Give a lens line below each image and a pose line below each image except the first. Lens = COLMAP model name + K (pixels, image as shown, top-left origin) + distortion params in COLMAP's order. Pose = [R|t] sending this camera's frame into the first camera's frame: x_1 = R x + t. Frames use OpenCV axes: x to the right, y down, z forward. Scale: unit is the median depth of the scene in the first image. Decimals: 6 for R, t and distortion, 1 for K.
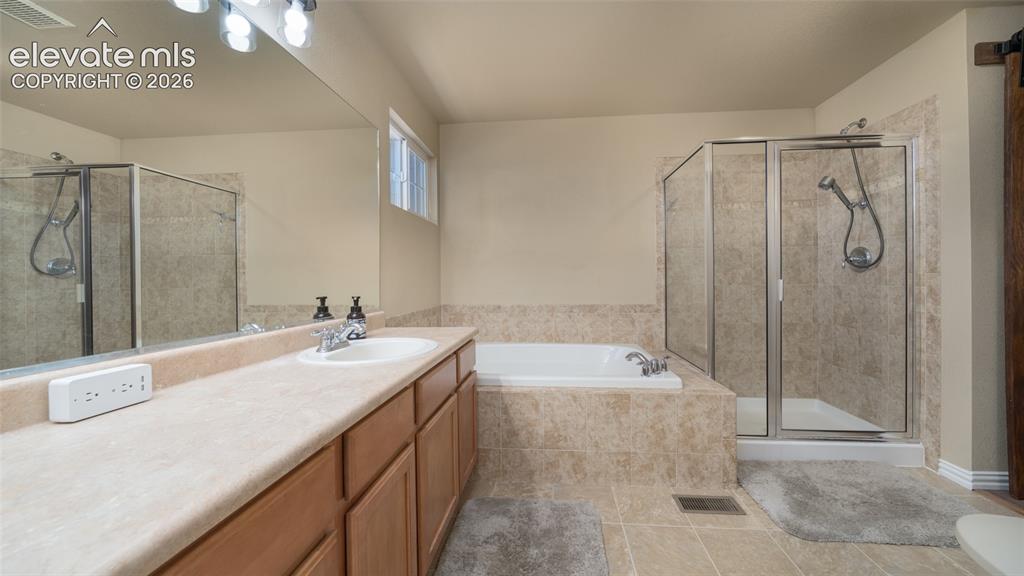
lens RADIAL K [[351.7, 0, 516.8], [0, 351.7, 282.7], [0, 0, 1]] dist [-0.005649, -0.000093]
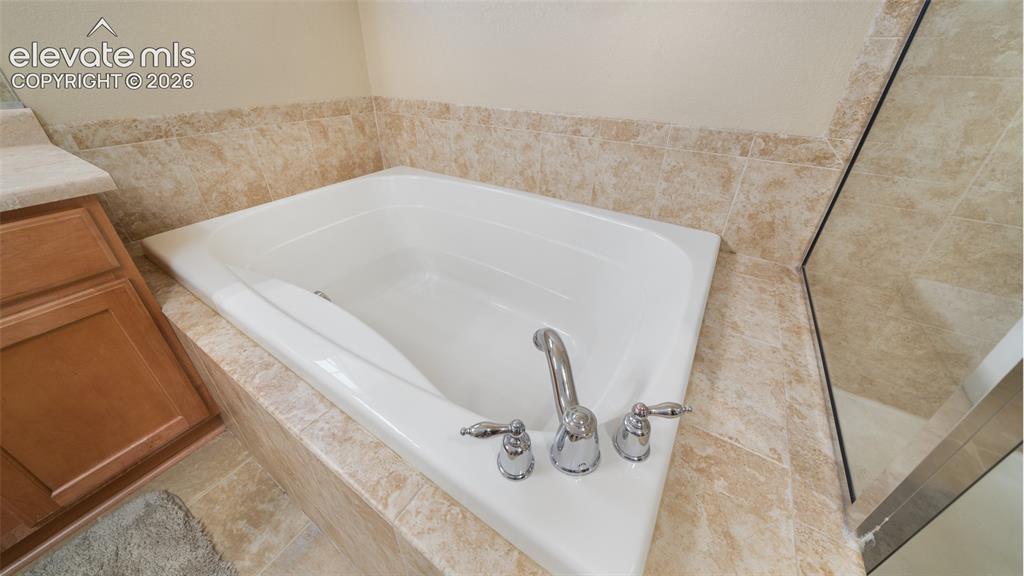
lens RADIAL K [[351.7, 0, 508.6], [0, 351.7, 244.5], [0, 0, 1]] dist [-0.005649, -0.000093]
pose [[0.891333, 0.227779, -0.391972, 0.280721], [-0.021135, 0.884552, 0.465963, 0.004609], [0.452856, -0.407044, 0.793244, 0.564880]]
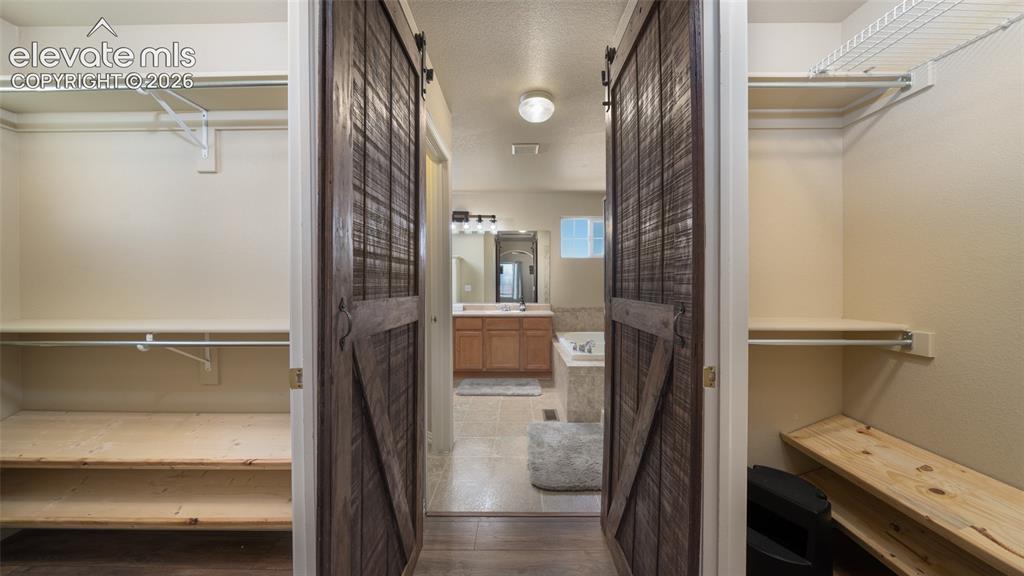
lens RADIAL K [[351.7, 0, 512.6], [0, 351.7, 287.6], [0, 0, 1]] dist [-0.005649, -0.000093]
pose [[0.080349, 0.004114, -0.996758, 1.381760], [-0.002352, 0.999989, 0.003938, -0.030847], [0.996764, 0.002028, 0.080358, 0.360061]]
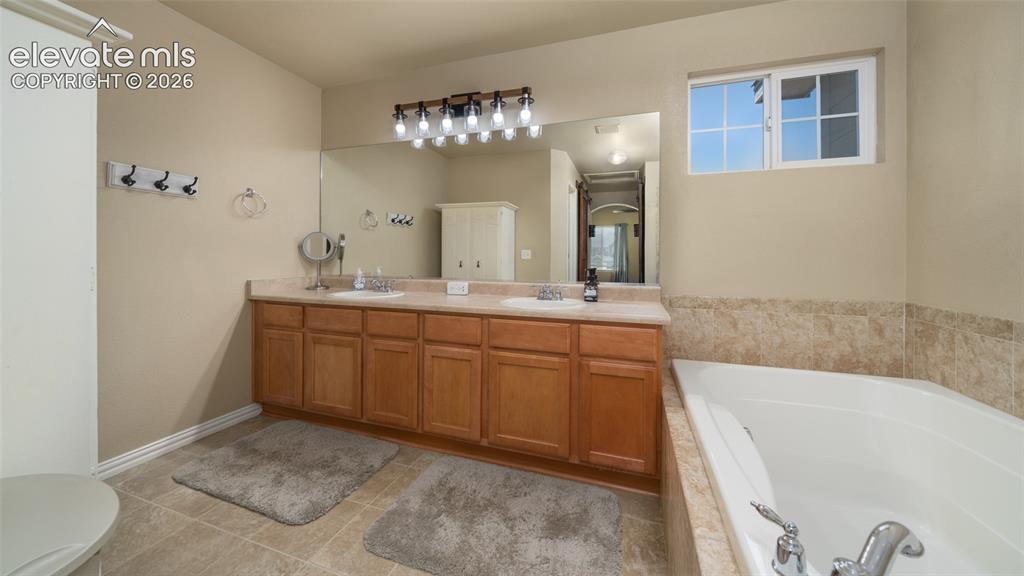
lens RADIAL K [[351.7, 0, 515.4], [0, 351.7, 259.6], [0, 0, 1]] dist [-0.005649, -0.000093]
pose [[-0.222919, -0.000362, -0.974837, 0.478031], [-0.013450, 0.999906, 0.002704, 0.001208], [0.974744, 0.013715, -0.222903, 0.544831]]
